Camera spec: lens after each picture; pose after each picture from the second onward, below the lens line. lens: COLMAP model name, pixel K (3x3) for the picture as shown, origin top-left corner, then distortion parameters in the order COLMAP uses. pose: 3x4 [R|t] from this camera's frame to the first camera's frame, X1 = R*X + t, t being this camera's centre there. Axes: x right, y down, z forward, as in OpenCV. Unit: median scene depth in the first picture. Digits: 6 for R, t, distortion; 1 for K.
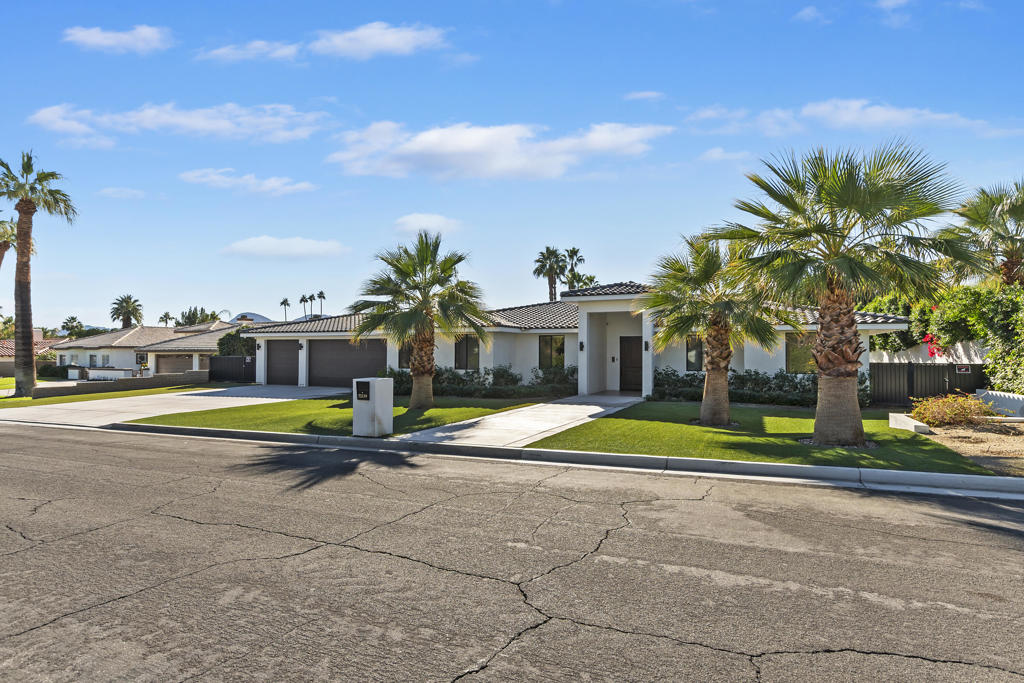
lens RADIAL K [[525.0, 0, 512.0], [0, 525.0, 341.5], [0, 0, 1]] dist [-0.003552, -0.000715]
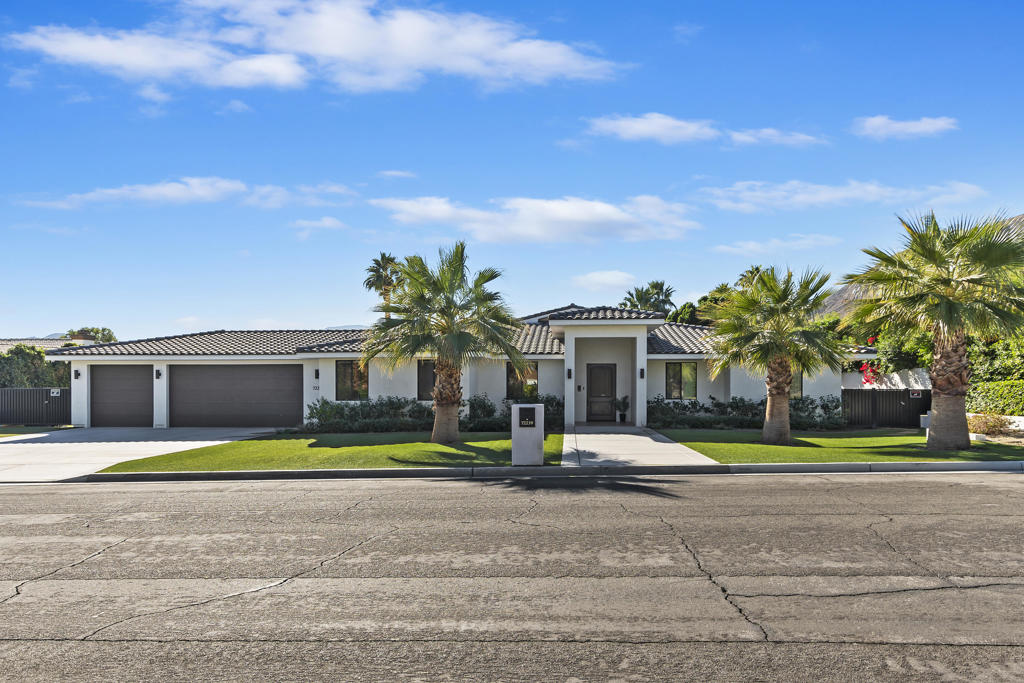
lens RADIAL K [[647.1, 0, 506.9], [0, 647.1, 385.6], [0, 0, 1]] dist [0.001985, 0.001530]
pose [[0.945169, -0.003247, 0.326566, -0.313062], [-0.004251, 0.999744, 0.022245, 0.004613], [-0.326554, -0.022413, 0.944913, -0.040794]]
